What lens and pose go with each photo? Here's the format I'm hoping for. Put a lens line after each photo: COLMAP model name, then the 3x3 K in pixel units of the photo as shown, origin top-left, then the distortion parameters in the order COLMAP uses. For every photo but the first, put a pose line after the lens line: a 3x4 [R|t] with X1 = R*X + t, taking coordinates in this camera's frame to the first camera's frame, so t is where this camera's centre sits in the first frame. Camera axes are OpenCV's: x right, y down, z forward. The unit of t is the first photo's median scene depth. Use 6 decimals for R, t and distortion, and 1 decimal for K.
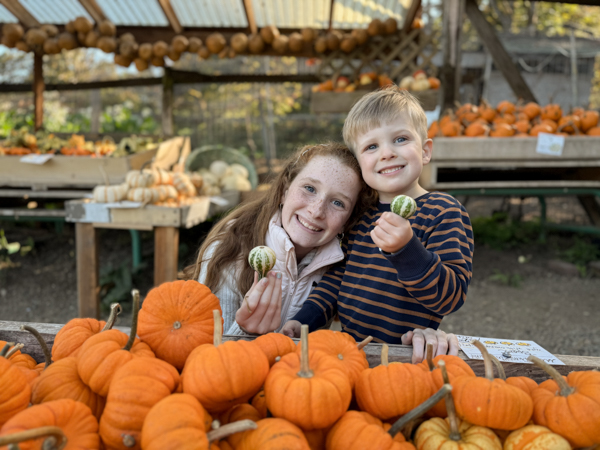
lens RADIAL K [[407.1, 0, 311.4], [0, 407.1, 231.3], [0, 0, 1]] dist [-0.004759, -0.003839]
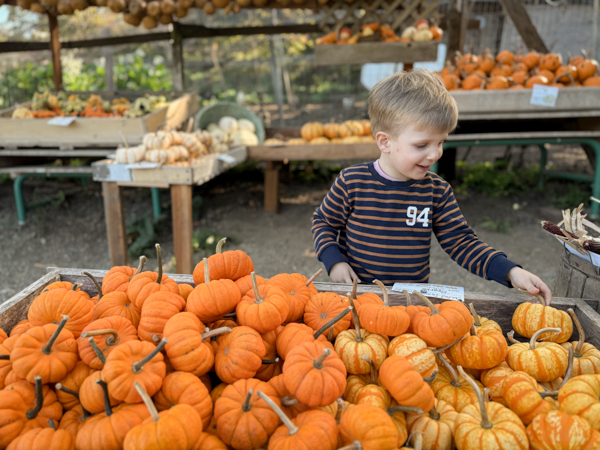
lens RADIAL K [[416.7, 0, 313.3], [0, 416.7, 223.7], [0, 0, 1]] dist [0.002780, -0.005978]
pose [[0.998805, -0.007543, -0.048297, 0.052181], [0.013376, 0.992486, 0.121626, -0.028774], [0.047017, -0.122127, 0.991400, -0.112907]]
